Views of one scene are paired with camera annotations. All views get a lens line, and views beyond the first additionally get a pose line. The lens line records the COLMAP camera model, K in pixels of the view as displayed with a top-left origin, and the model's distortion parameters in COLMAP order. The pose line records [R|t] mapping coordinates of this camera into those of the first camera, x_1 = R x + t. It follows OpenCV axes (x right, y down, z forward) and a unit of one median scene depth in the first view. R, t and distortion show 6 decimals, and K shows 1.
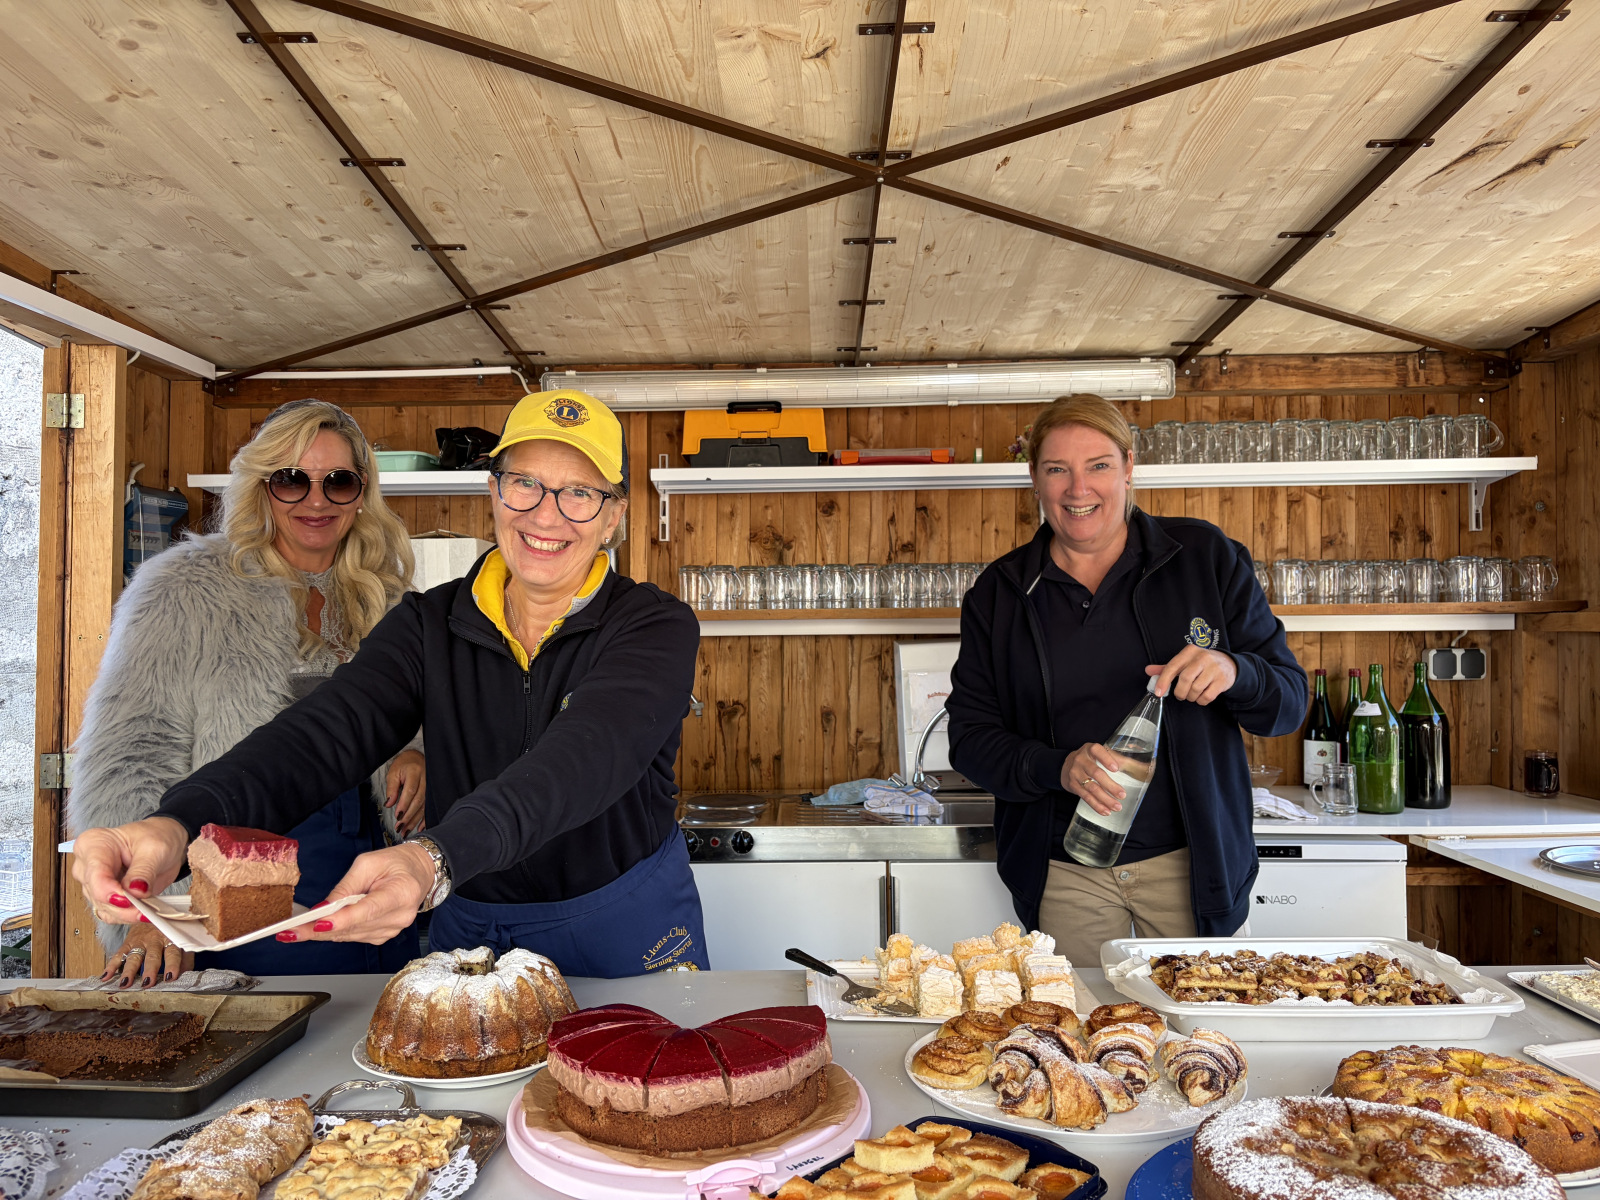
lens RADIAL K [[1218.4, 0, 800.0], [0, 1218.4, 600.0], [0, 0, 1]] dist [0.003176, -0.008064]
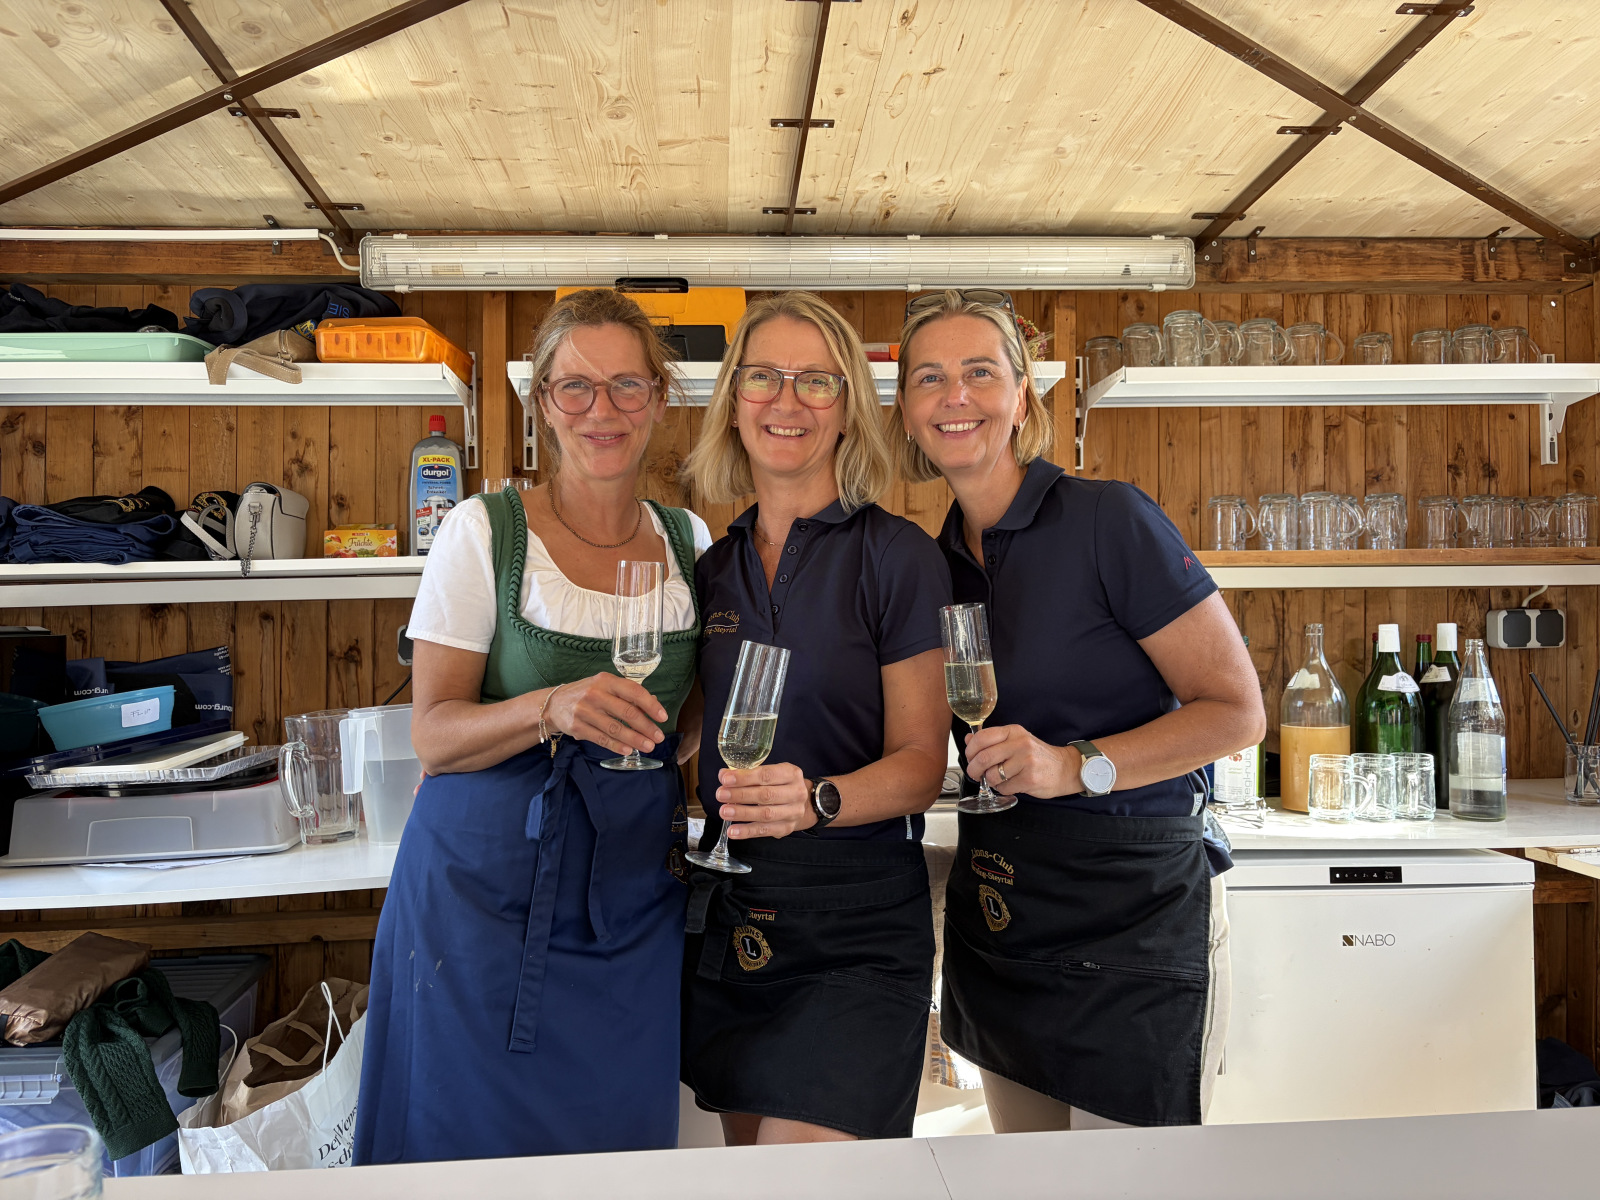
lens RADIAL K [[1218.4, 0, 800.0], [0, 1218.4, 600.0], [0, 0, 1]] dist [0.003176, -0.008064]
pose [[0.996147, -0.001640, 0.087686, -0.012447], [0.001453, 0.999997, 0.002193, 0.031522], [-0.087689, -0.002057, 0.996146, 0.242951]]
